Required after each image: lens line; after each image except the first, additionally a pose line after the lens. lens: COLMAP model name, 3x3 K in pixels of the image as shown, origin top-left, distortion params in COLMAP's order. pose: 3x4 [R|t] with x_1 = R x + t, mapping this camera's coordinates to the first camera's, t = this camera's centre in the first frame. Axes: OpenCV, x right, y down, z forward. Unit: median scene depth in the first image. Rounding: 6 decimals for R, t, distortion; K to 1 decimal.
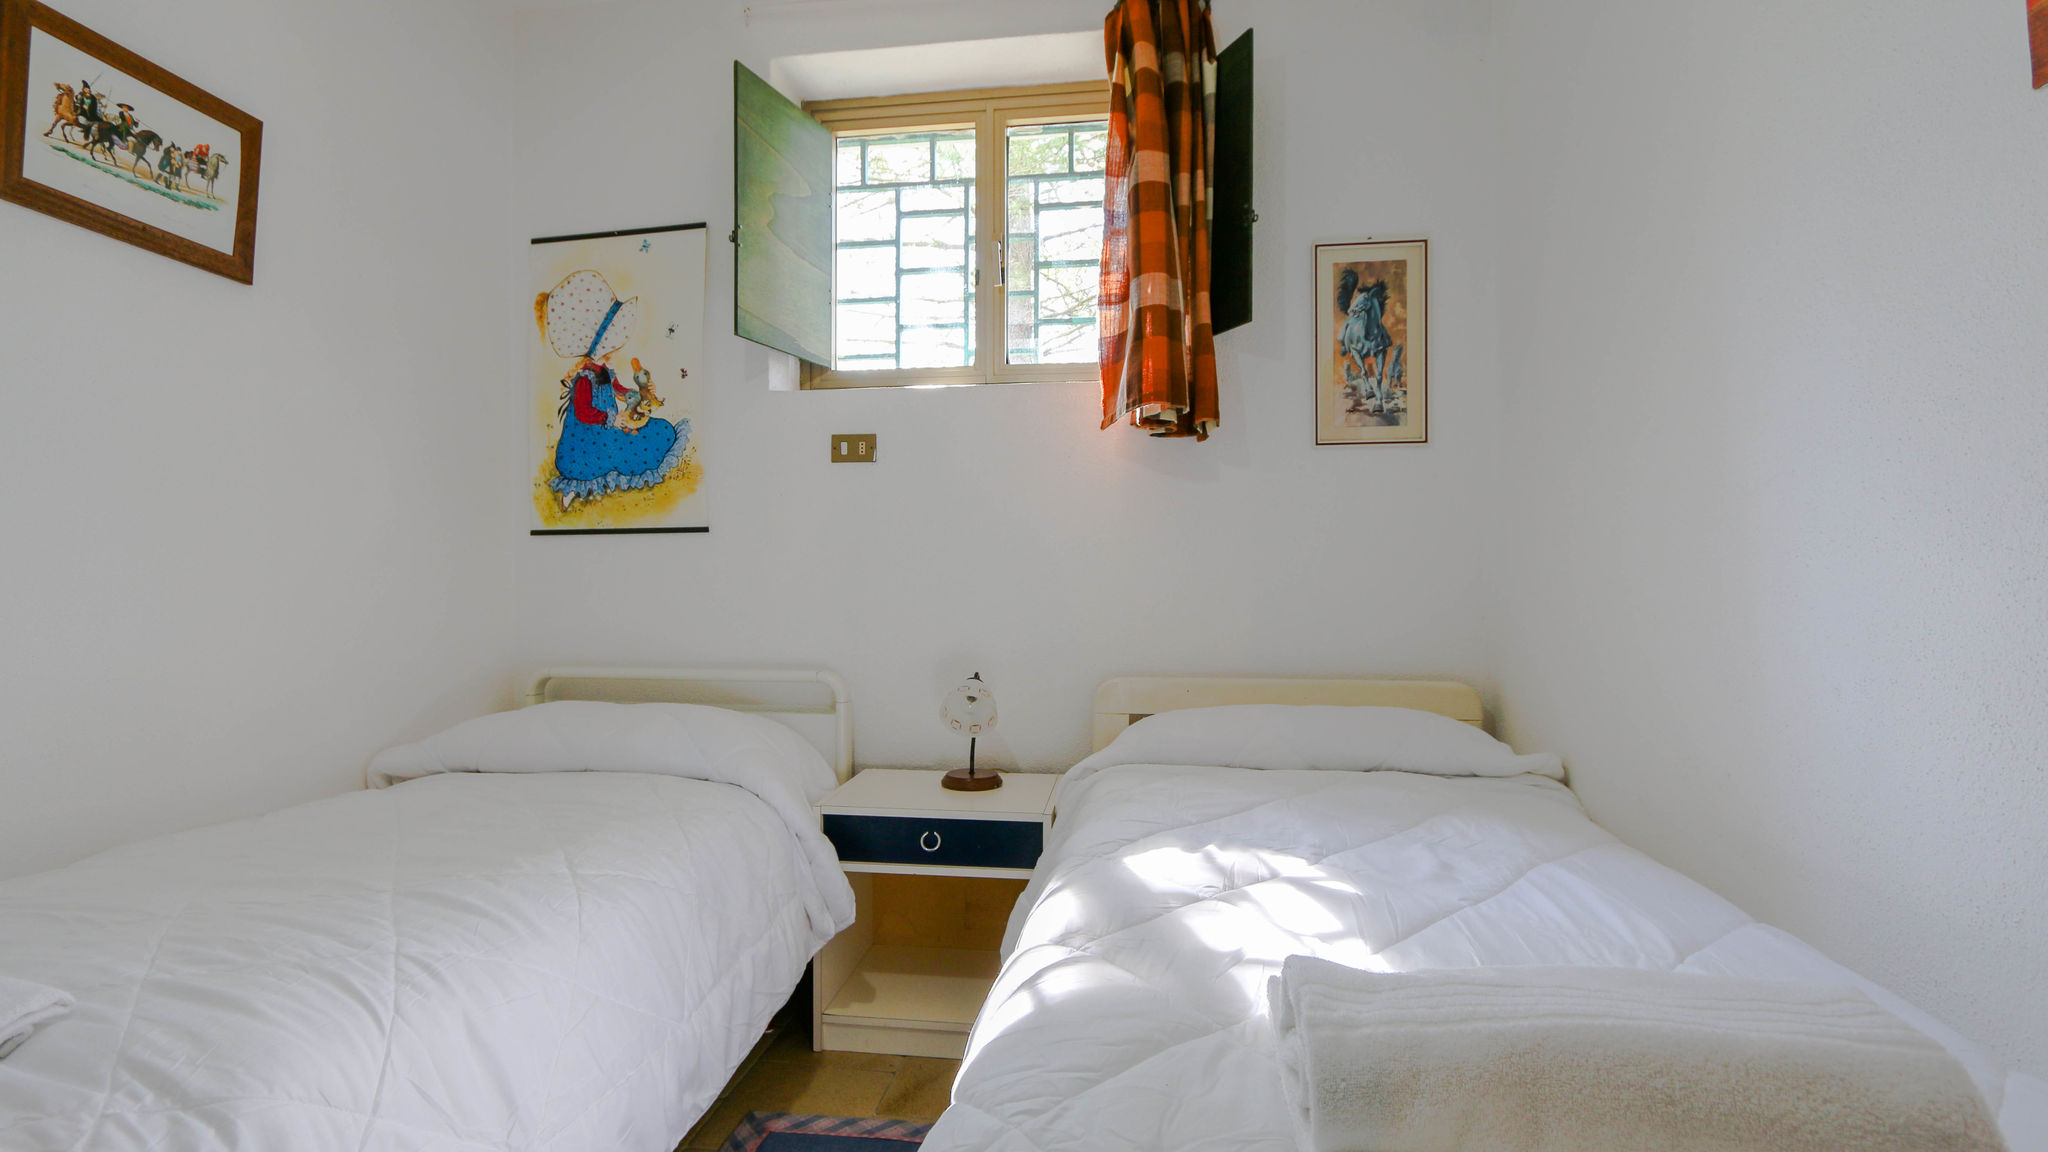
lens RADIAL K [[944.8, 0, 993.4], [0, 944.8, 597.8], [0, 0, 1]] dist [-0.022565, 0.000800]
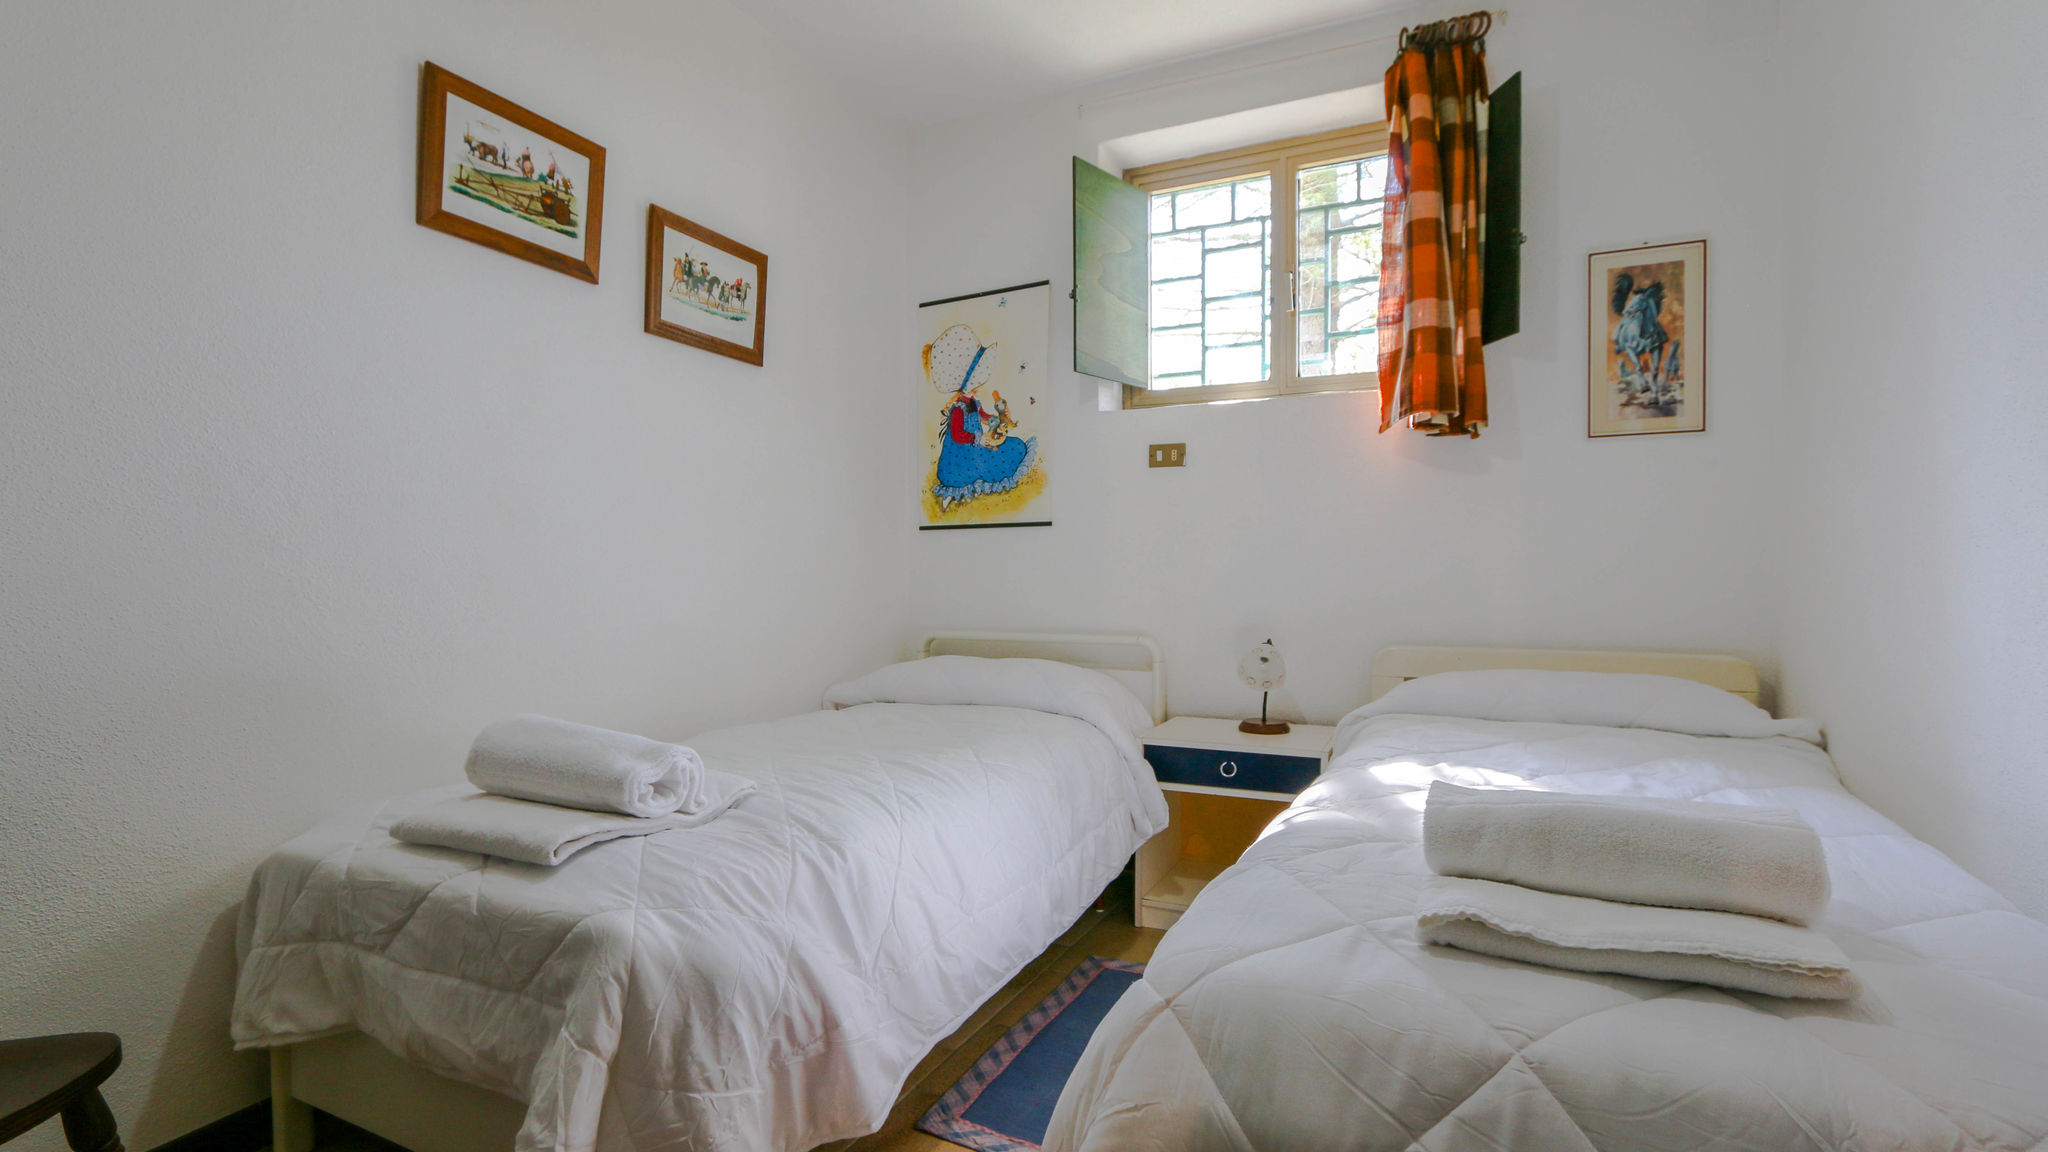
lens RADIAL K [[968.7, 0, 1011.9], [0, 968.7, 594.2], [0, 0, 1]] dist [-0.024017, 0.004545]
pose [[0.956371, 0.003991, -0.292127, 0.028327], [-0.000423, 0.999925, 0.012277, 0.006670], [0.292154, -0.011618, 0.956301, -0.271477]]
